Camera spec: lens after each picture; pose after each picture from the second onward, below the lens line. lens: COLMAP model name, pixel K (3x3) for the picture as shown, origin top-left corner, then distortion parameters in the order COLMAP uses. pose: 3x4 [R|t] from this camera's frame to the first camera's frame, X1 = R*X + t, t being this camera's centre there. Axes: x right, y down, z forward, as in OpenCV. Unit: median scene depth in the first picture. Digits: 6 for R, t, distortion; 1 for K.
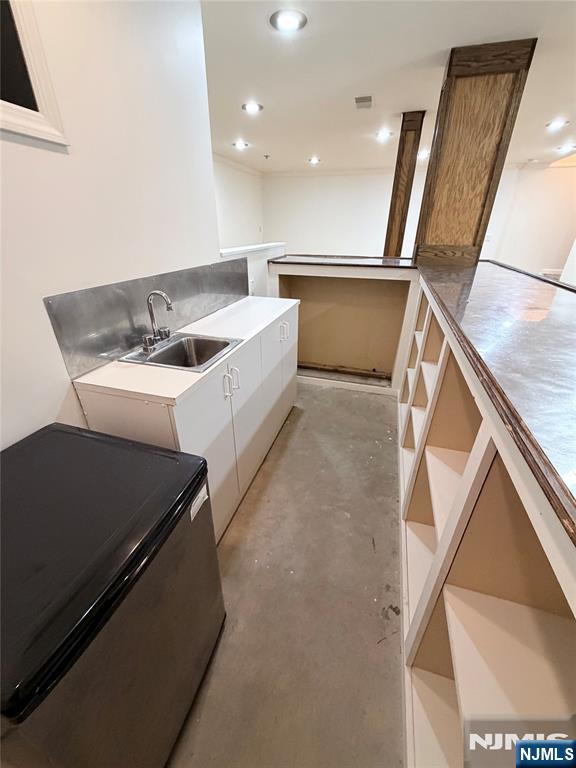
lens RADIAL K [[308.4, 0, 287.2], [0, 308.4, 383.4], [0, 0, 1]] dist [-0.000126, -0.000324]
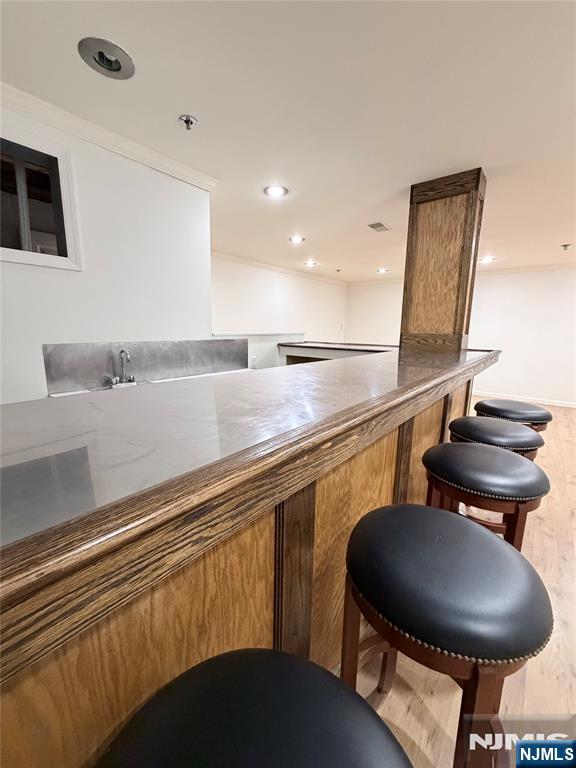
lens RADIAL K [[308.4, 0, 287.3], [0, 308.4, 382.4], [0, 0, 1]] dist [-0.000126, -0.000324]
pose [[0.922711, 0.076480, -0.377830, 0.526523], [-0.182912, 0.949625, -0.254473, 0.055898], [0.339335, 0.303915, 0.890218, -0.022528]]
